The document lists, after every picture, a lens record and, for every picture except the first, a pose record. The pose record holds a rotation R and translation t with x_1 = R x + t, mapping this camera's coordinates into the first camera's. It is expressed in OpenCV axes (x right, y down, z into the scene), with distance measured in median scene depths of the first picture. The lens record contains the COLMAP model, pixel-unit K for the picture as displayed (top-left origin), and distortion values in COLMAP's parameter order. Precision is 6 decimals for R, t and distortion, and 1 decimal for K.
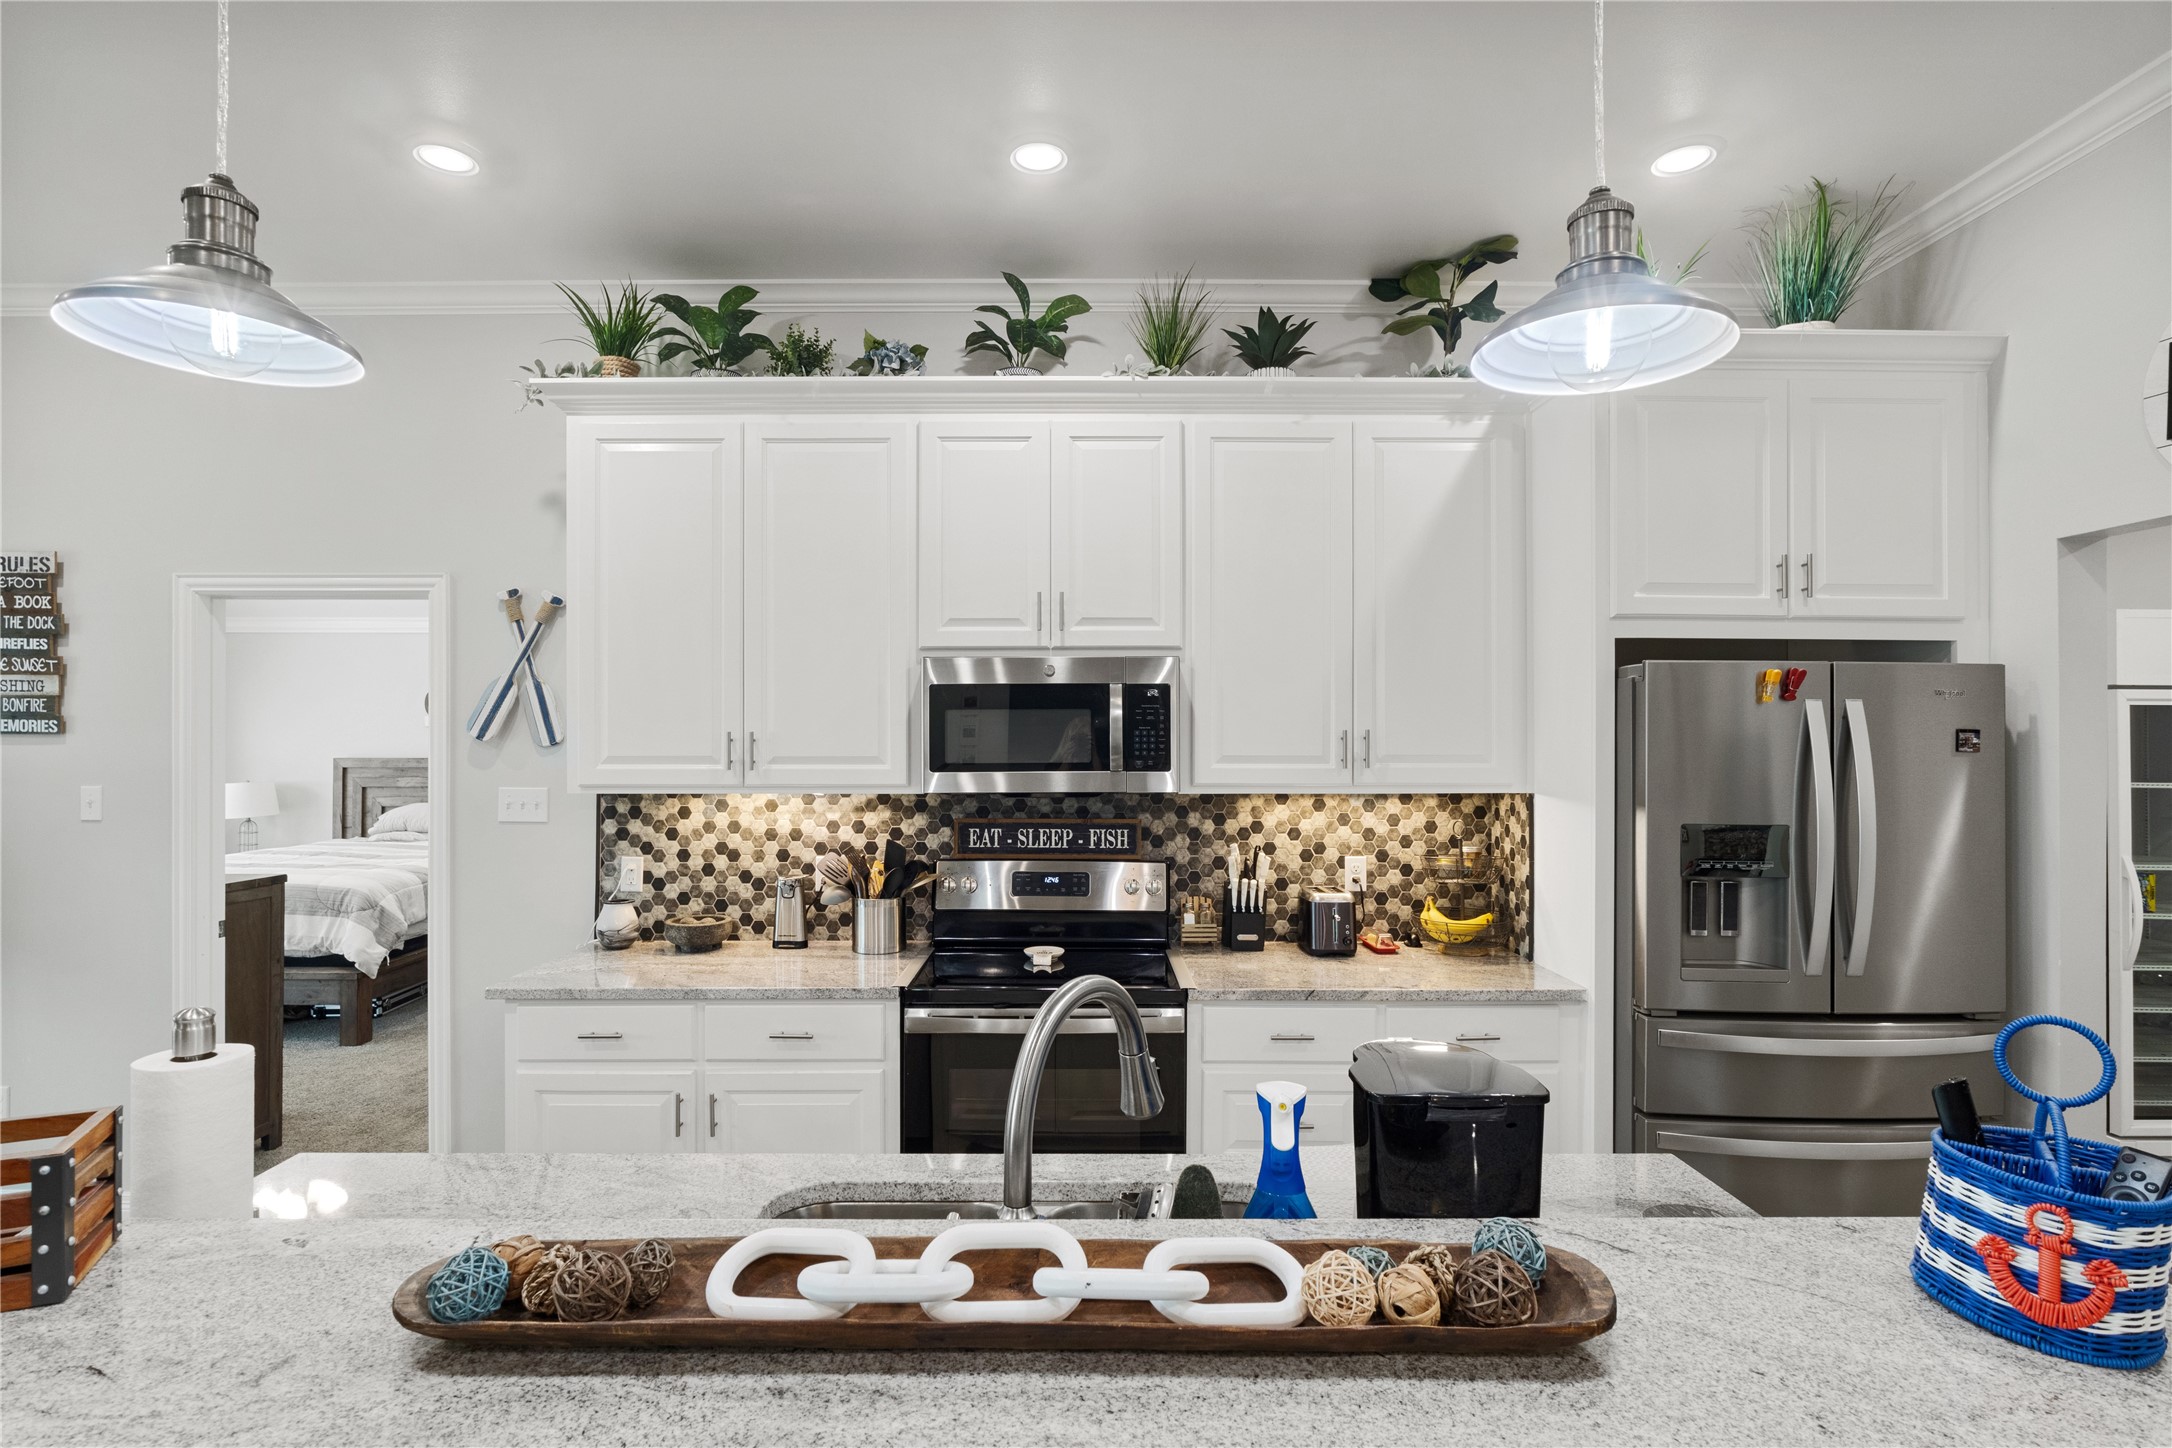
lens RADIAL K [[1040.6, 0, 1086.3], [0, 1040.6, 724.1], [0, 0, 1]] dist [-0.010527, 0.001851]
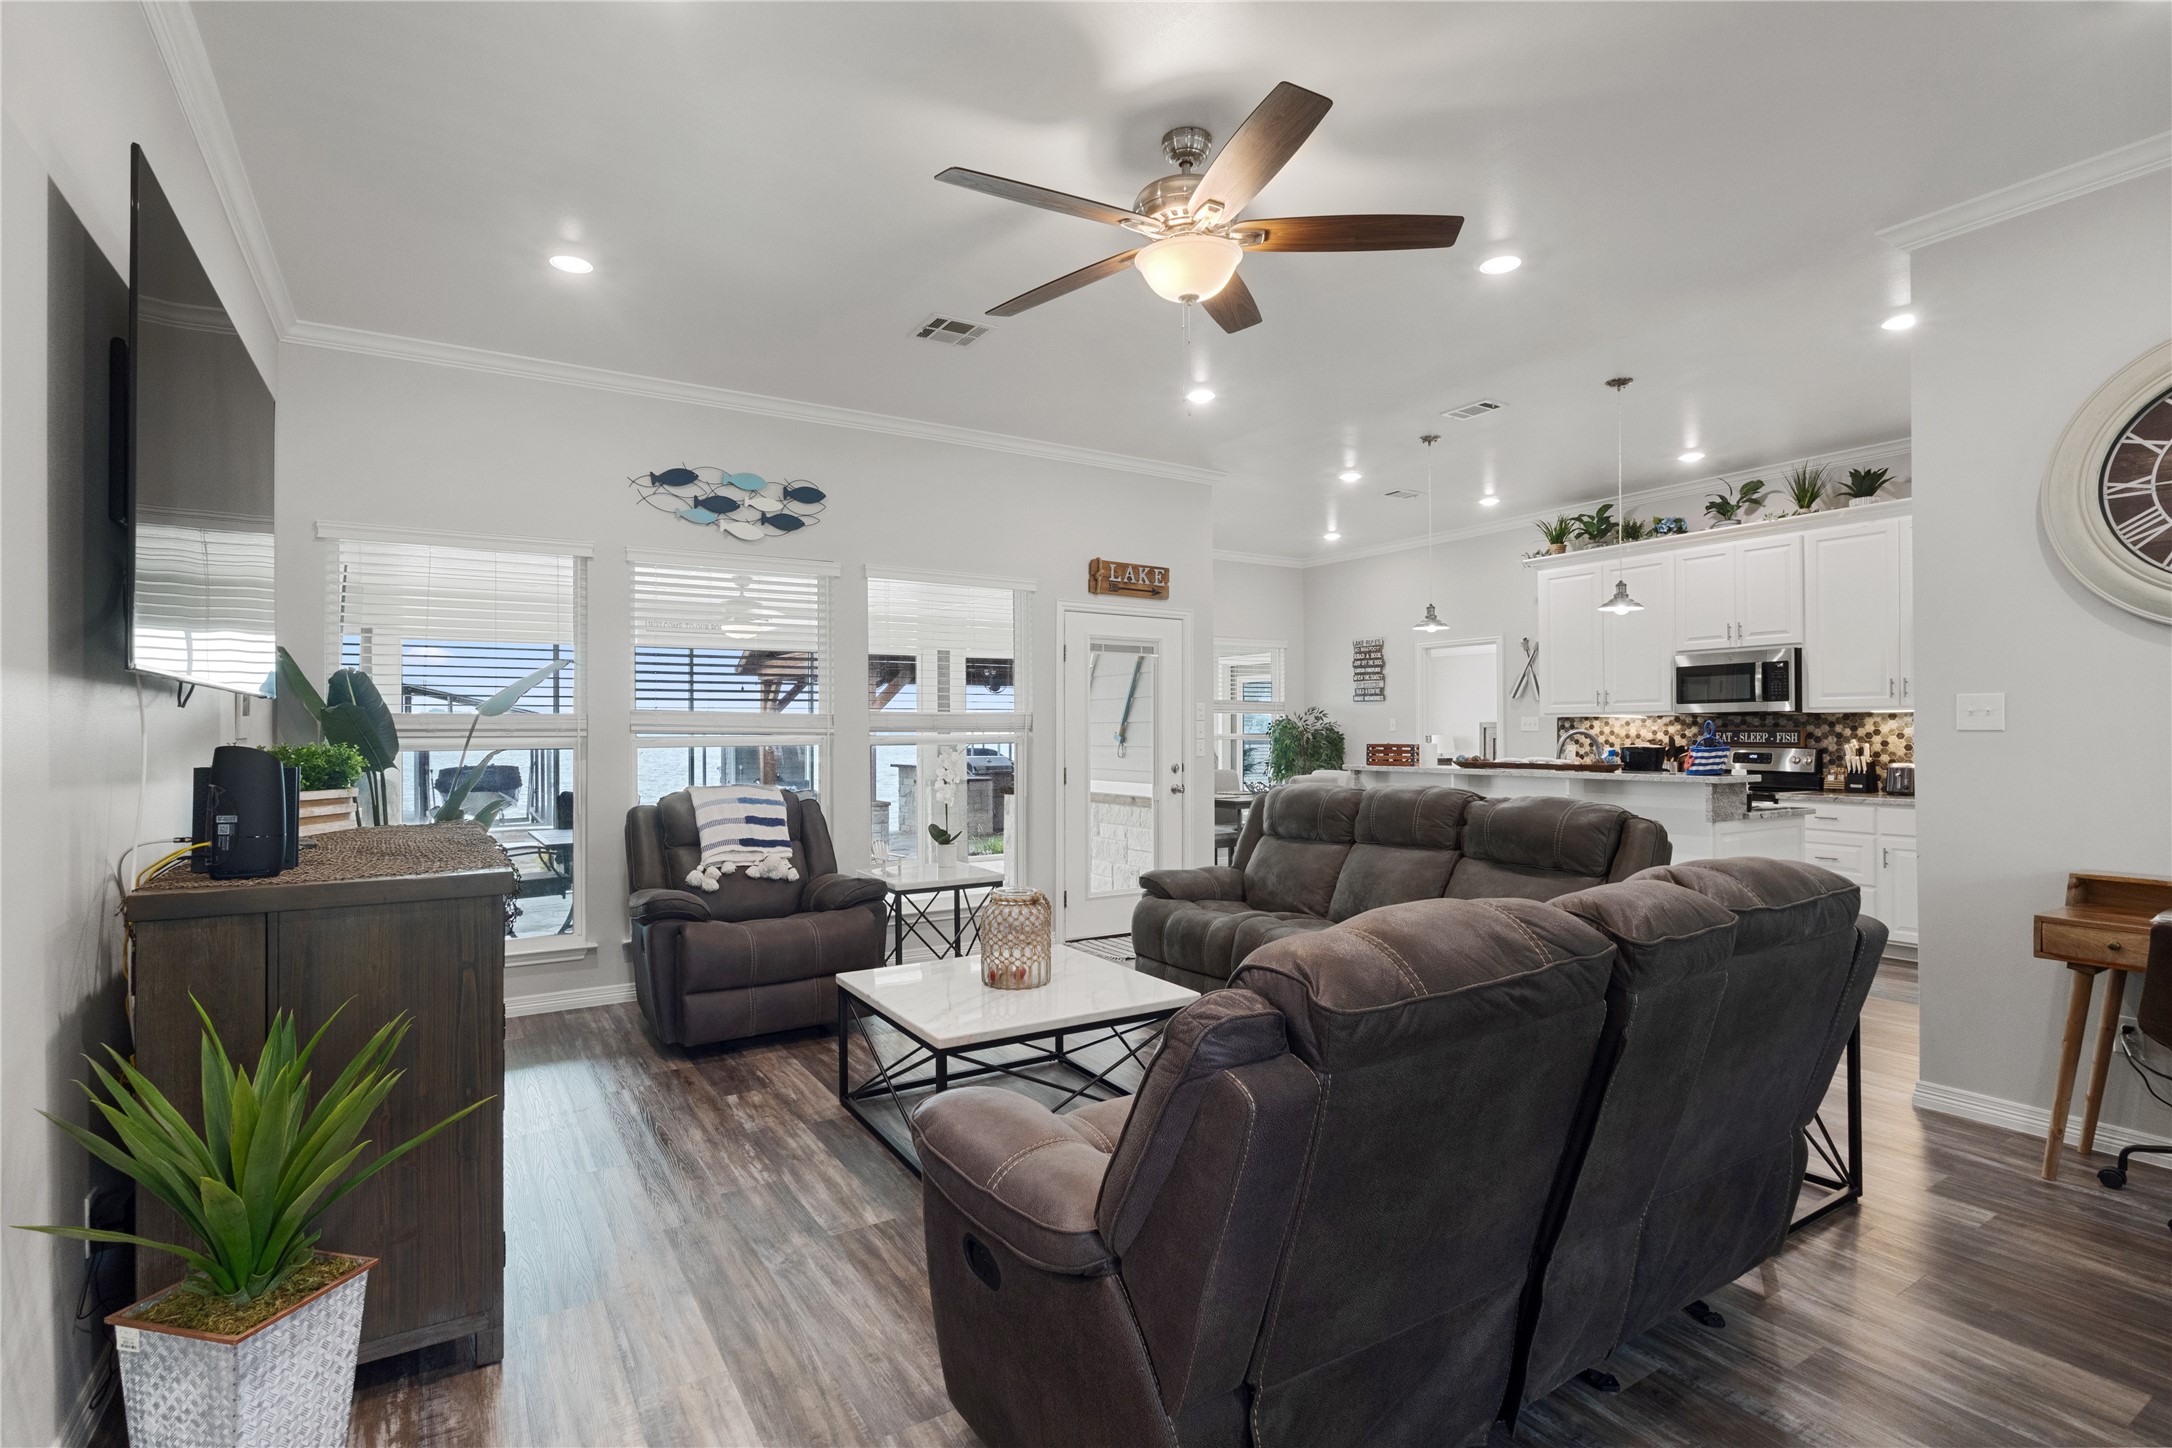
lens RADIAL K [[1040.6, 0, 1068.9], [0, 1040.6, 734.8], [0, 0, 1]] dist [-0.010527, 0.001851]
pose [[0.516346, -0.000562, -0.856380, 1.030363], [0.011856, 0.999909, 0.006492, 0.075060], [0.856298, -0.013506, 0.516305, -1.247396]]
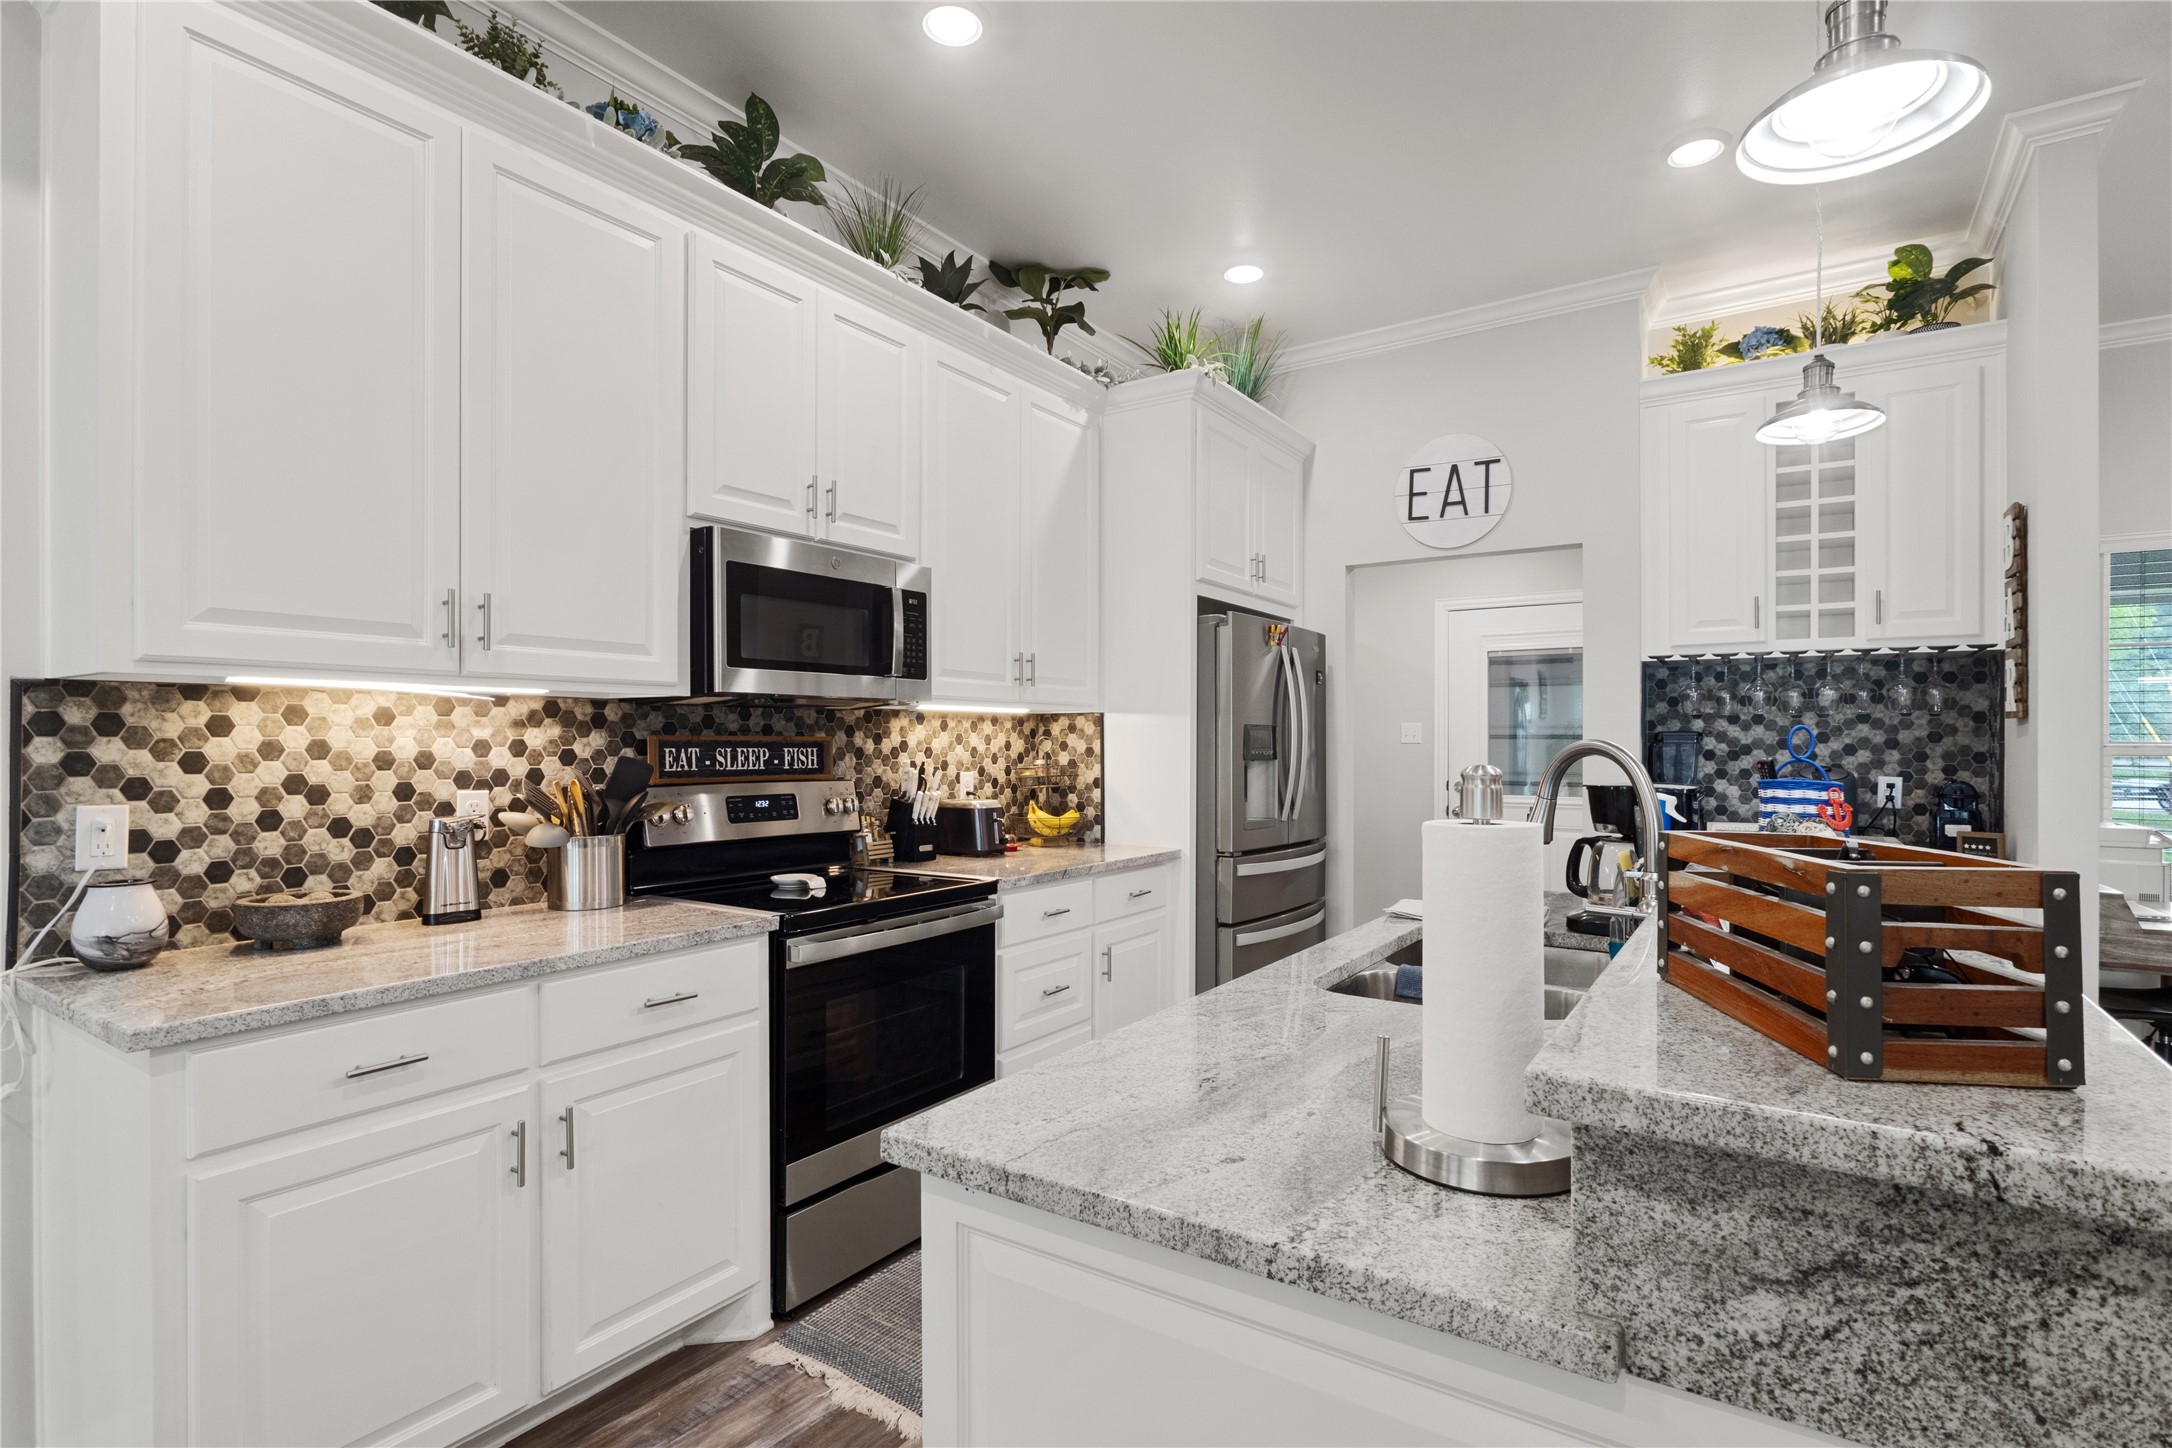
lens RADIAL K [[1040.6, 0, 1073.6], [0, 1040.6, 743.4], [0, 0, 1]] dist [-0.010527, 0.001851]
pose [[0.565435, -0.001869, 0.824790, -0.603017], [-0.010407, 0.999902, 0.009400, 0.085873], [-0.824727, -0.013899, 0.565360, 0.277759]]
